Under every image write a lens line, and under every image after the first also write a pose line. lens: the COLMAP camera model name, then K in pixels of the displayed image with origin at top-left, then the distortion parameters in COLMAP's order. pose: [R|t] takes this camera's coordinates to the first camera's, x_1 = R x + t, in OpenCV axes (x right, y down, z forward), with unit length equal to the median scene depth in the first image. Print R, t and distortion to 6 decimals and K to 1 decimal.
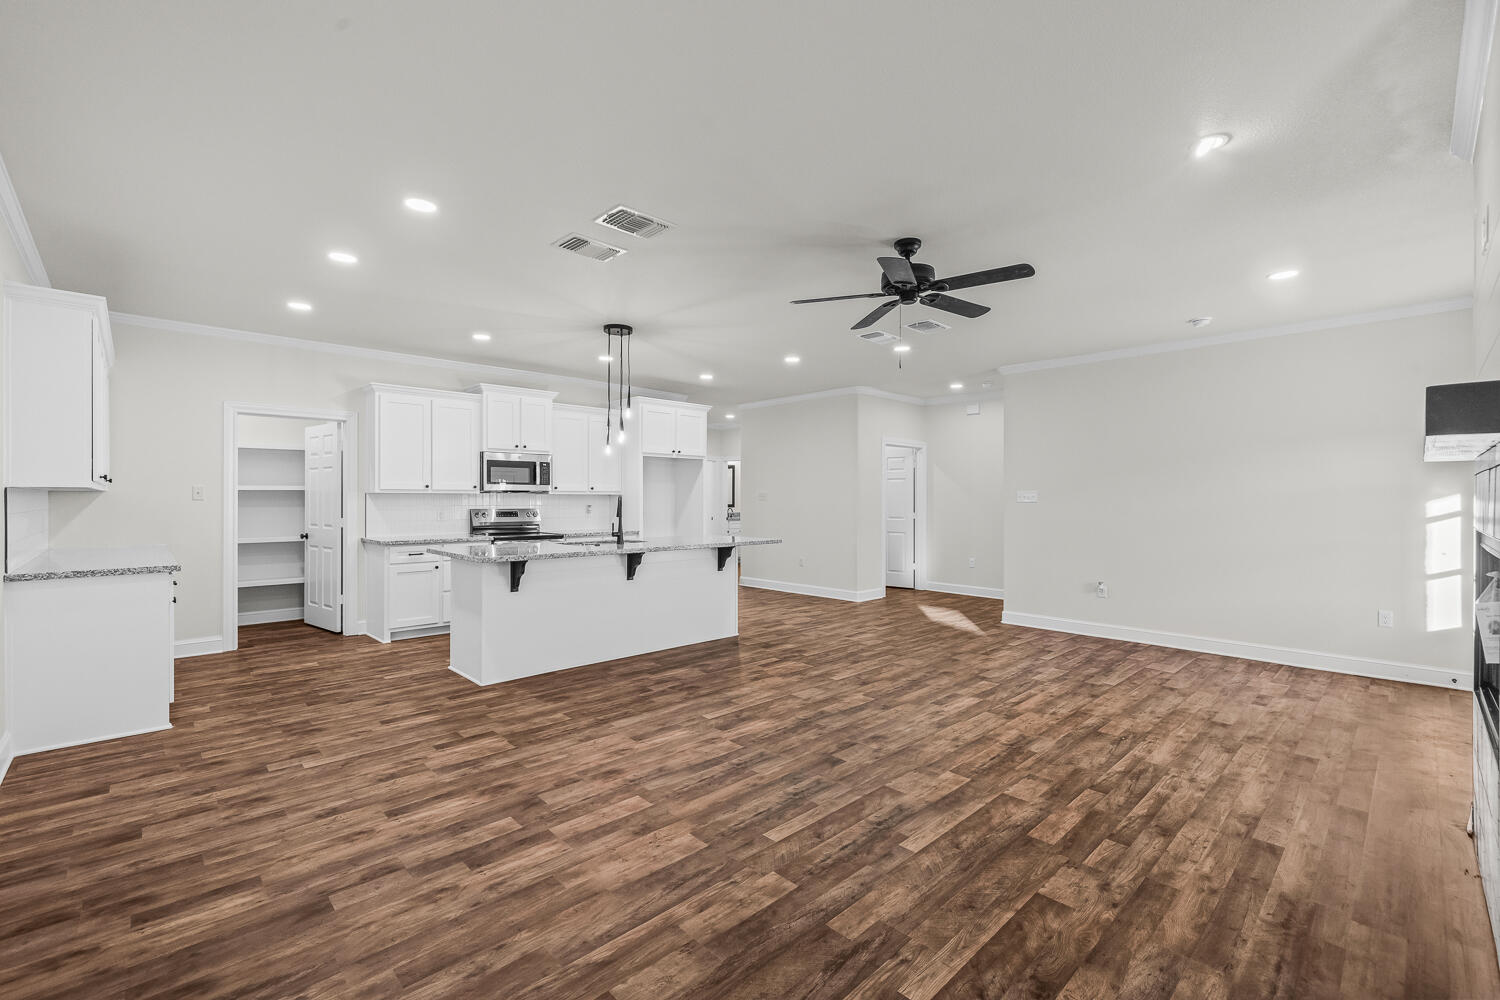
lens RADIAL K [[645.4, 0, 750.0], [0, 645.4, 500.0], [0, 0, 1]] dist [-0.001609, 0.000026]
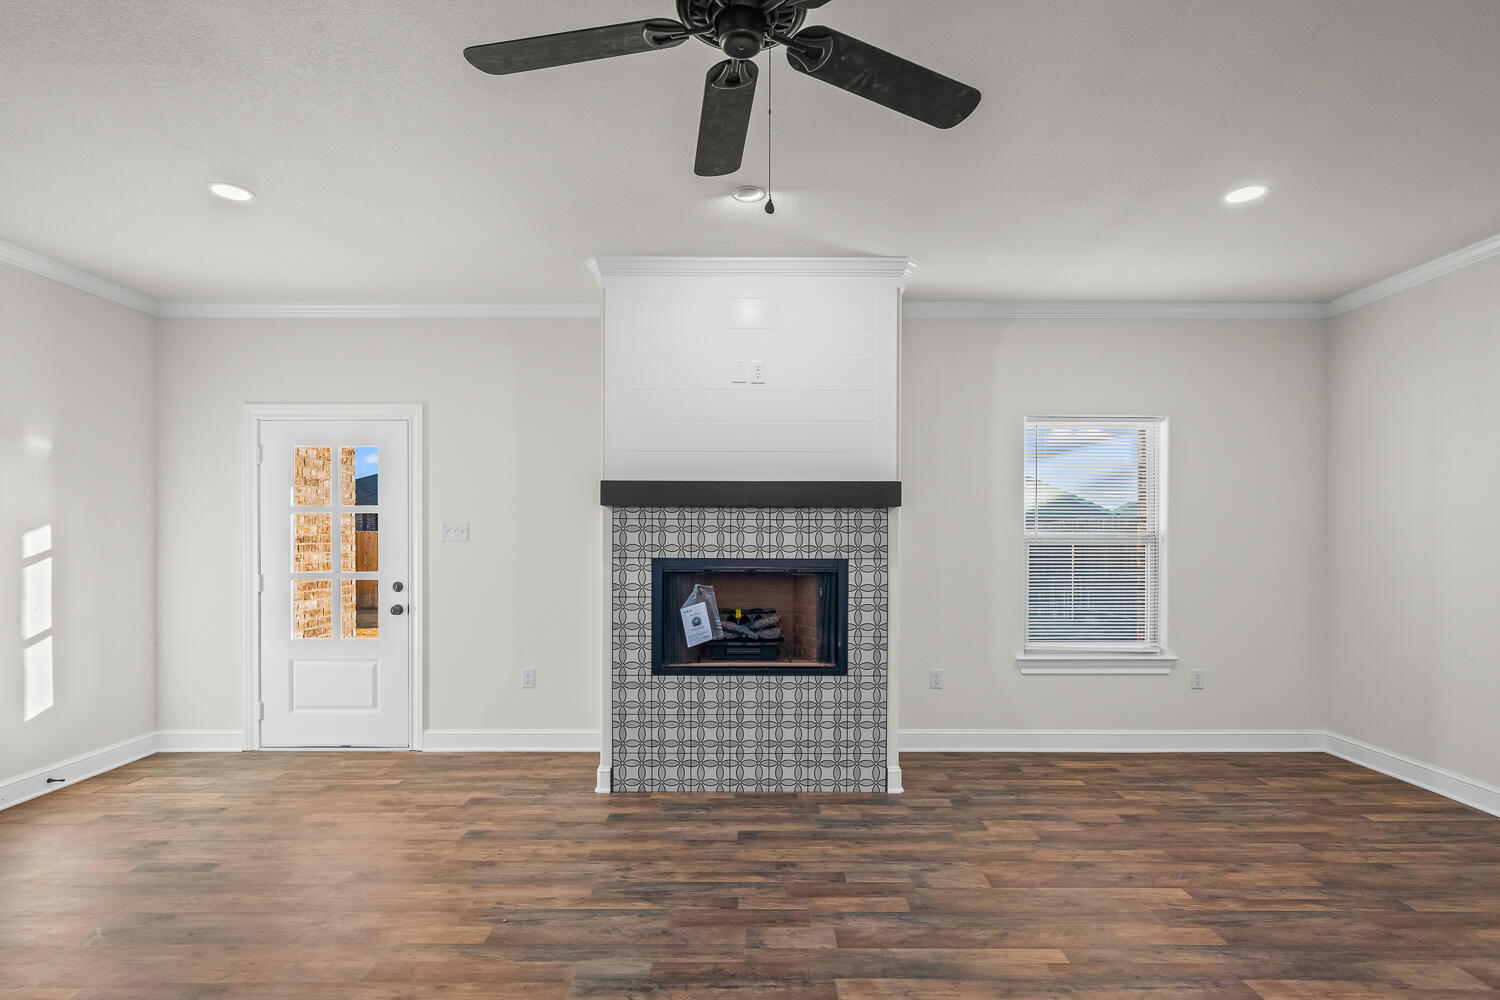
lens RADIAL K [[716.7, 0, 750.7], [0, 716.7, 541.2], [0, 0, 1]] dist [-0.000586, 0.000175]
pose [[-0.718068, -0.007306, 0.695935, -0.097035], [-0.006992, 0.999970, 0.003284, -0.001665], [-0.695938, -0.002507, -0.718097, 1.747047]]
